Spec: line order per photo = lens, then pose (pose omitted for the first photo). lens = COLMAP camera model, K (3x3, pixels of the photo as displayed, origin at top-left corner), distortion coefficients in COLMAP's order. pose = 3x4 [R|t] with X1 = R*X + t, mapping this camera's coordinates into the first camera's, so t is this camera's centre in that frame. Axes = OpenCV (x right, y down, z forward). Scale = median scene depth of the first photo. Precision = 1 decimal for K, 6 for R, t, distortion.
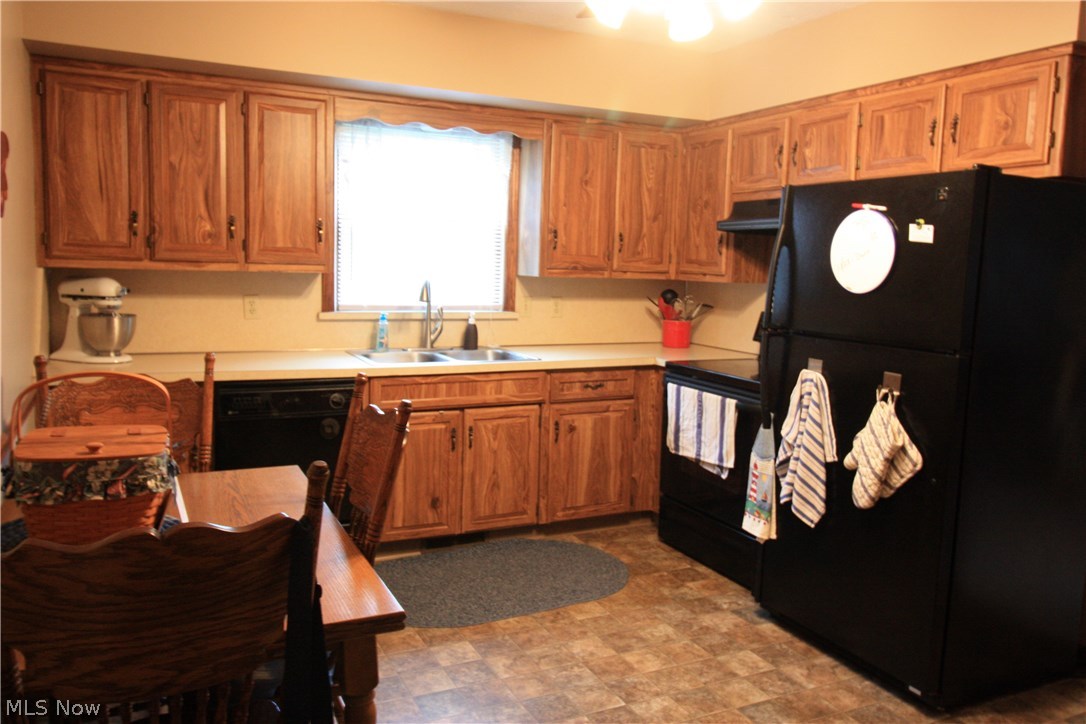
lens RADIAL K [[933.2, 0, 543.0], [0, 933.2, 362.0], [0, 0, 1]] dist [-0.004312, -0.000083]
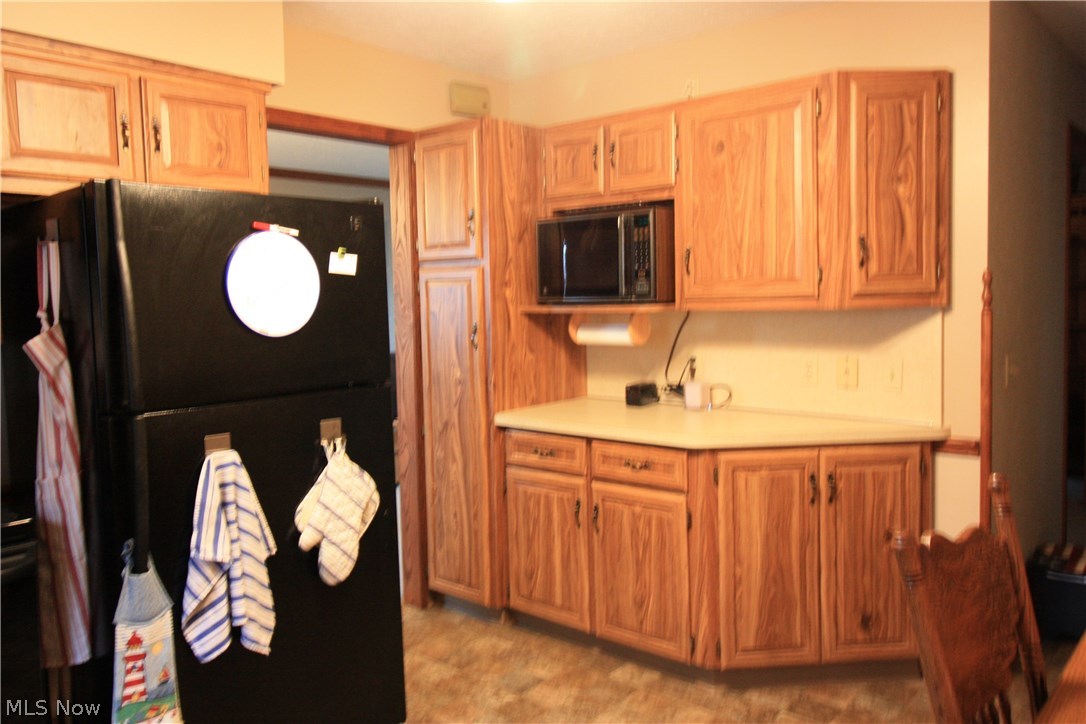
lens RADIAL K [[933.2, 0, 543.0], [0, 933.2, 362.0], [0, 0, 1]] dist [-0.004312, -0.000083]
pose [[-0.486587, -0.077668, 0.870173, -0.475861], [0.115618, 0.981554, 0.152261, -0.147158], [-0.865948, 0.174696, -0.468632, 1.183331]]
